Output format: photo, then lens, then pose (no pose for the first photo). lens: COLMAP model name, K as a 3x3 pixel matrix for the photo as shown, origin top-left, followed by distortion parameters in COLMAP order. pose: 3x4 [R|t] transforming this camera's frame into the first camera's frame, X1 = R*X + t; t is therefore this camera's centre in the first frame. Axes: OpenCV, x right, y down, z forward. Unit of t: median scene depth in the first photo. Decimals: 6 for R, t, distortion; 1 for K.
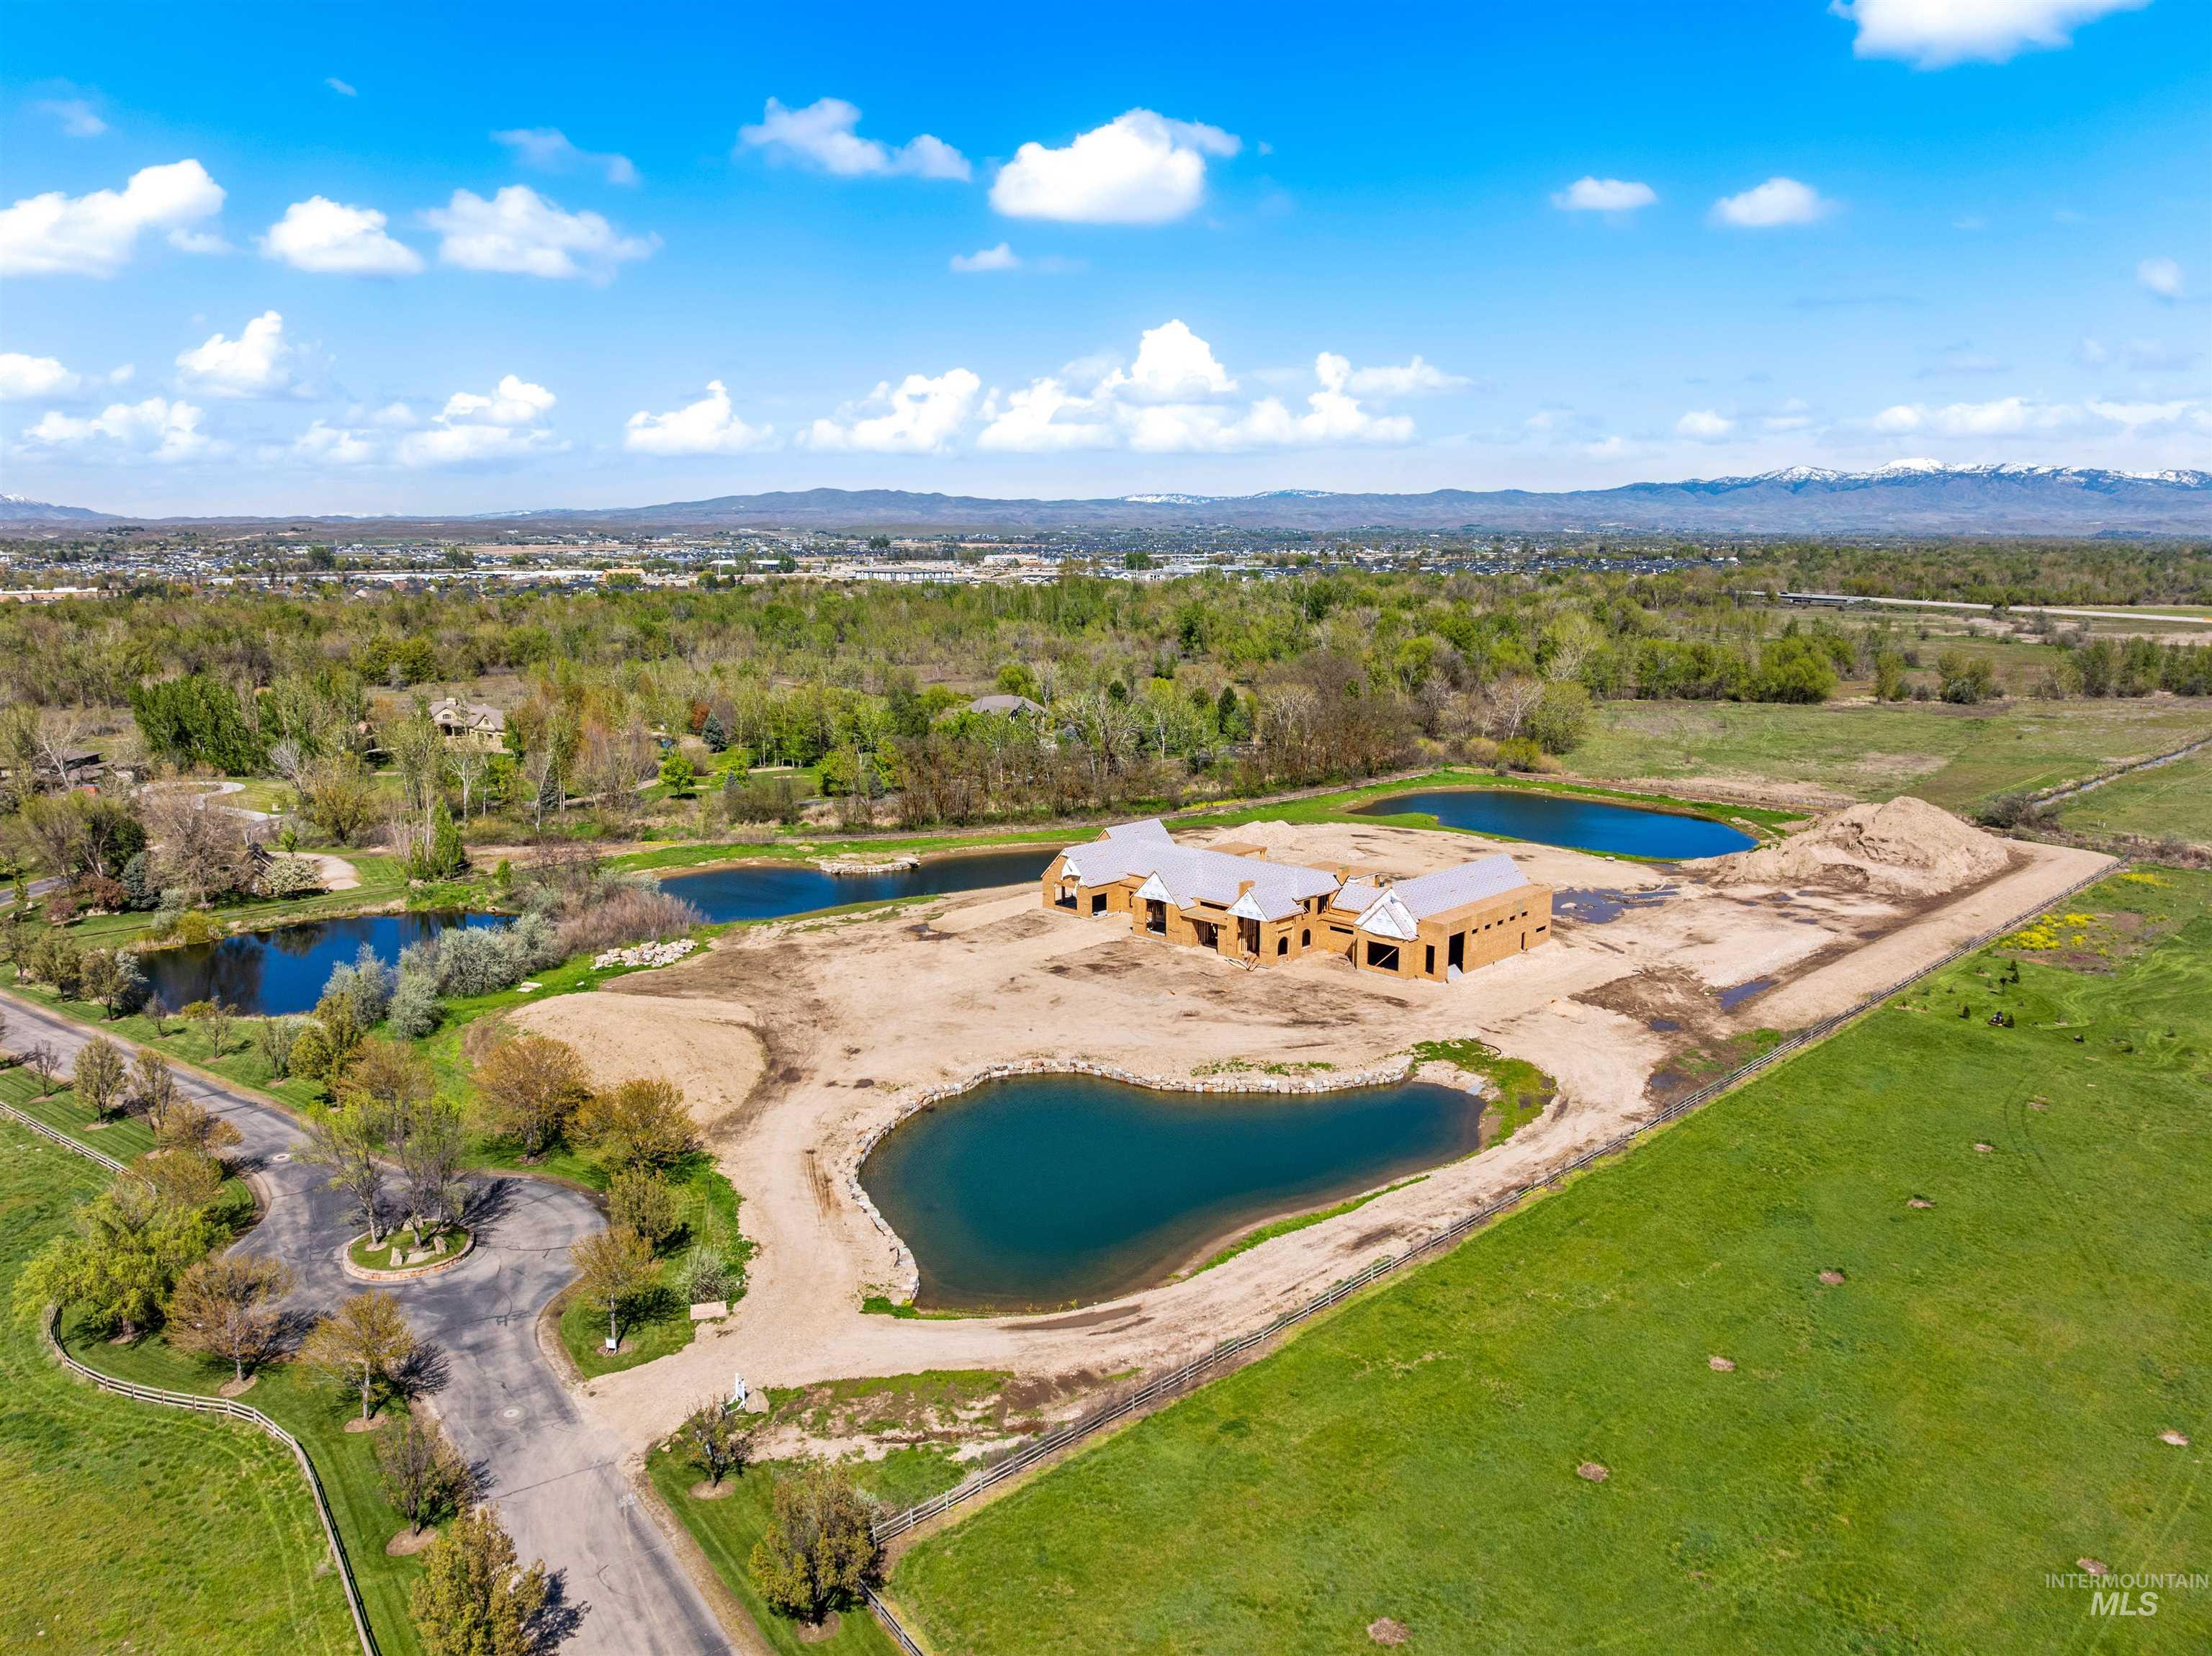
lens RADIAL K [[1553.5, 0, 1105.6], [0, 1553.5, 818.4], [0, 0, 1]] dist [-0.034193, -0.003412]
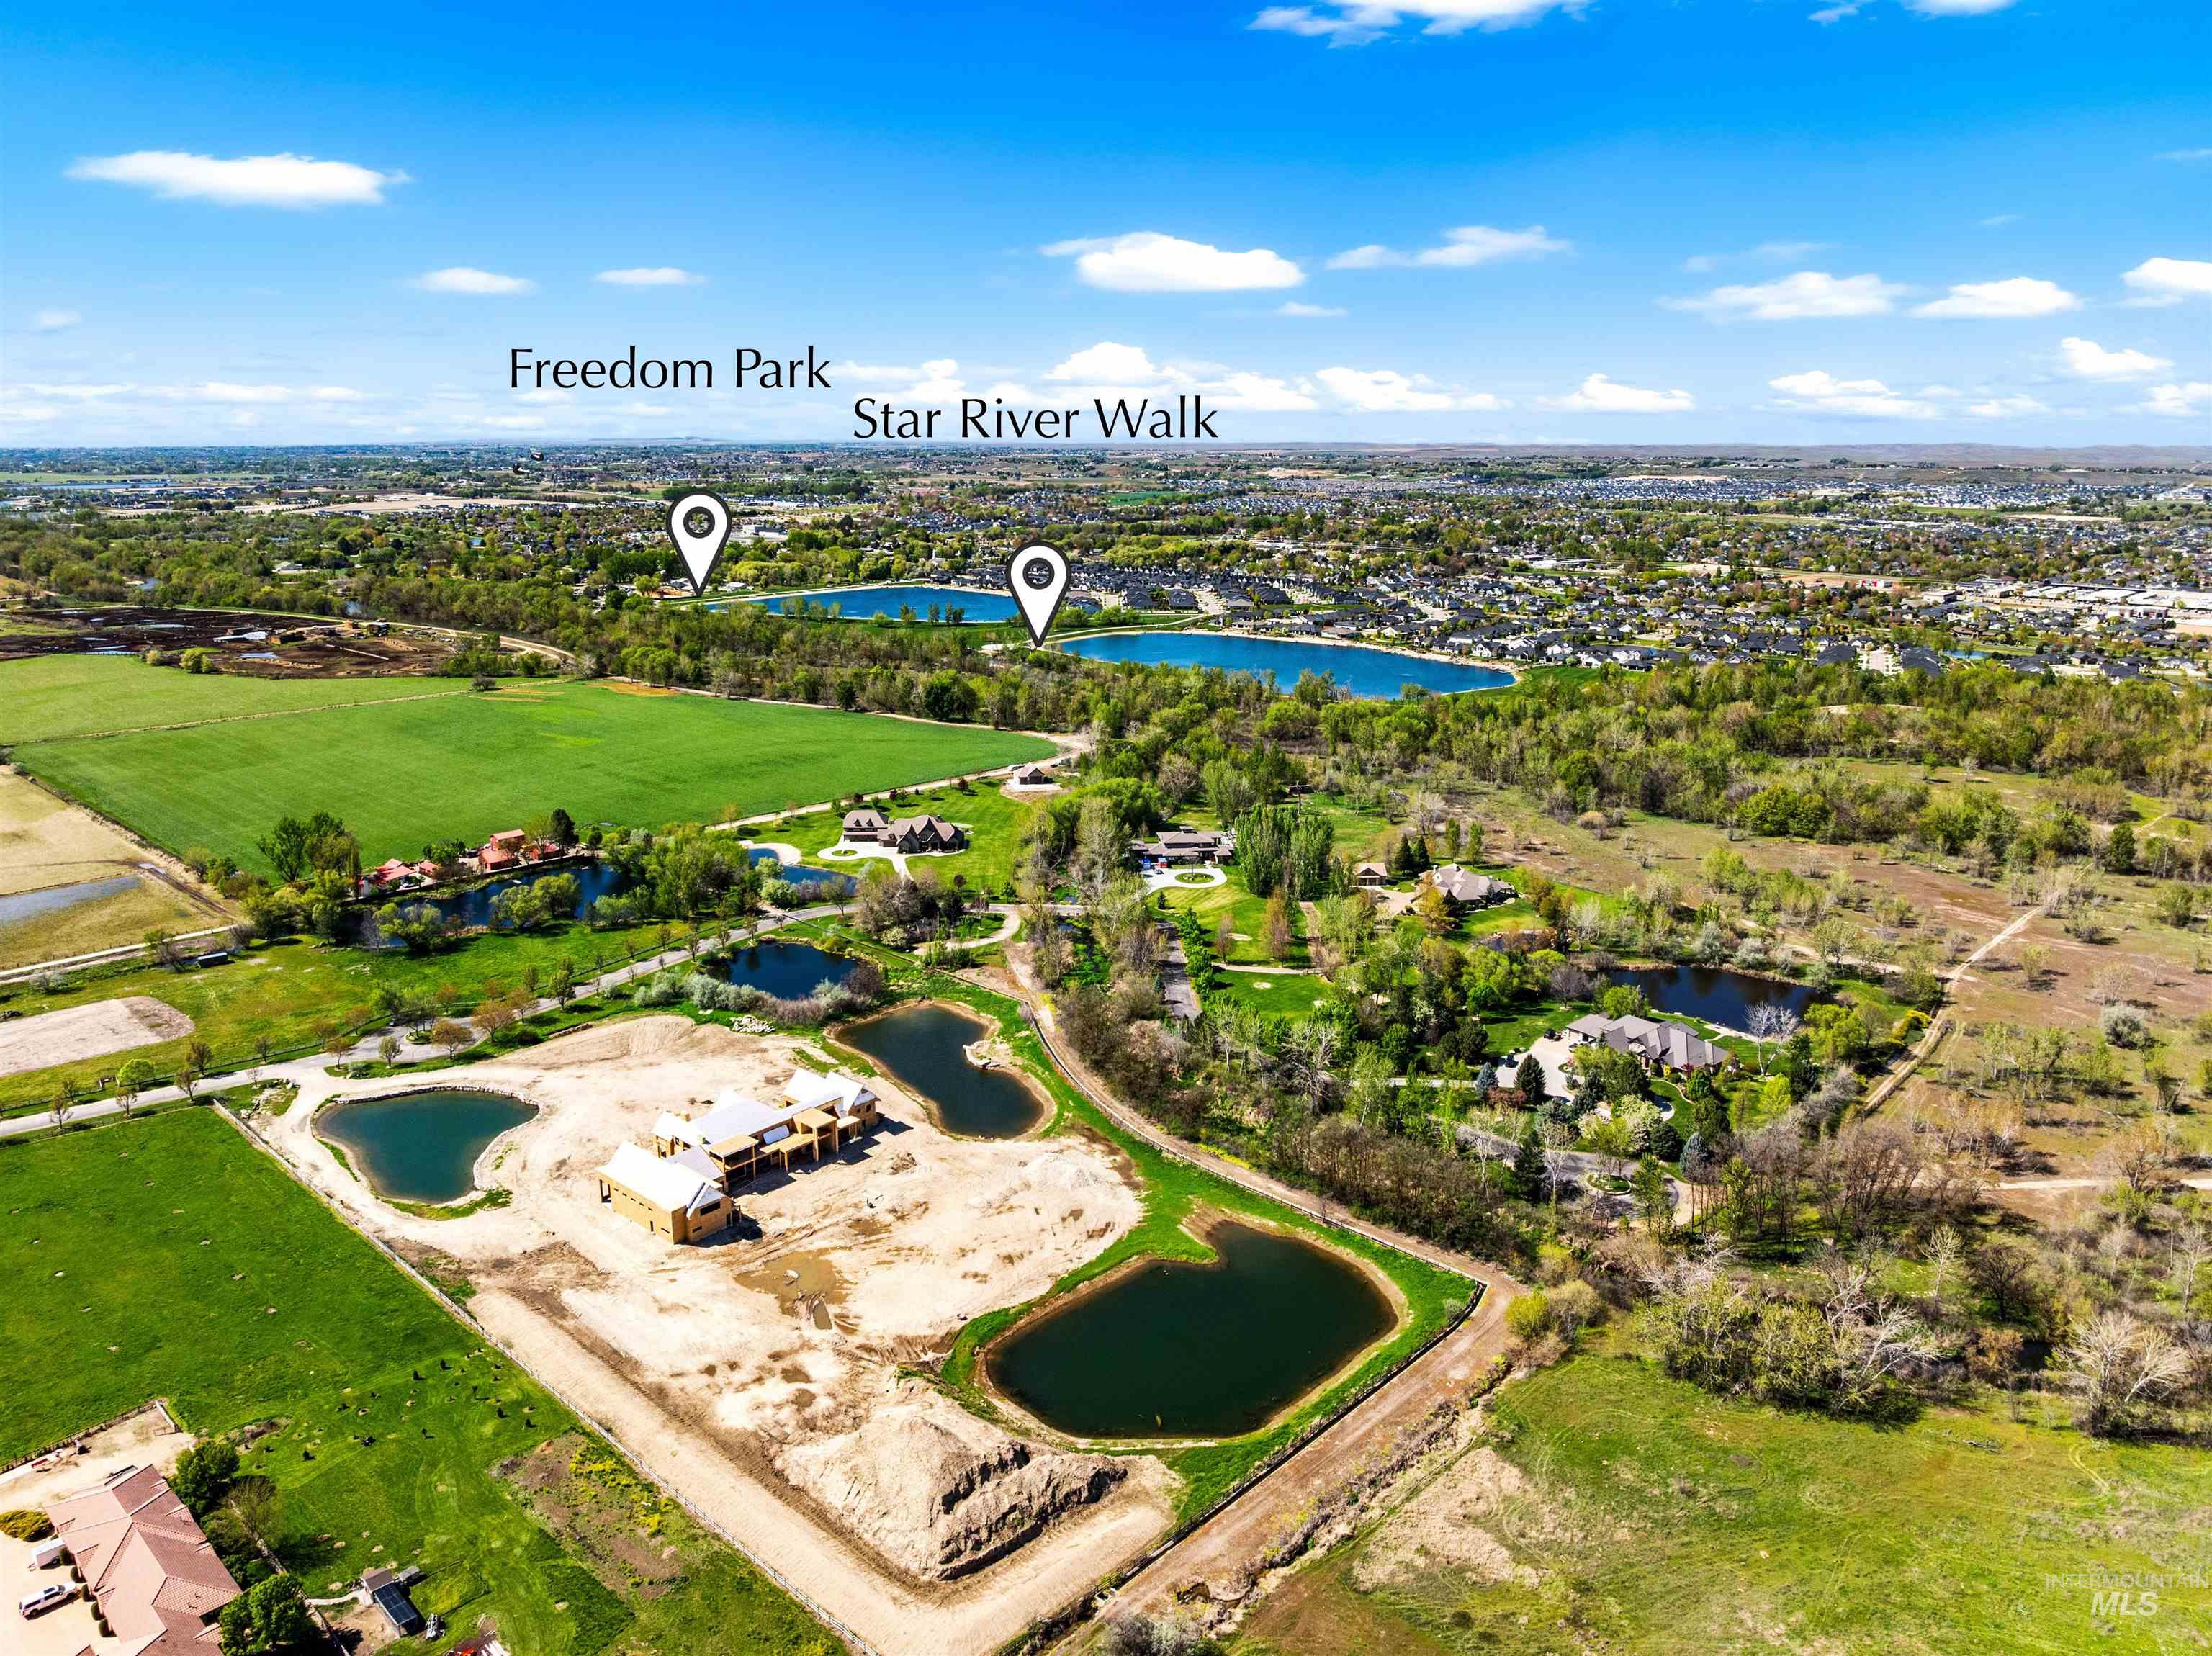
lens RADIAL K [[1565.6, 0, 1101.8], [0, 1565.6, 822.9], [0, 0, 1]] dist [-0.035497, -0.002764]
pose [[0.051110, 0.242403, -0.968828, 2.043636], [-0.188309, 0.955034, 0.229018, -0.892299], [0.980779, 0.170735, 0.094458, 1.486993]]
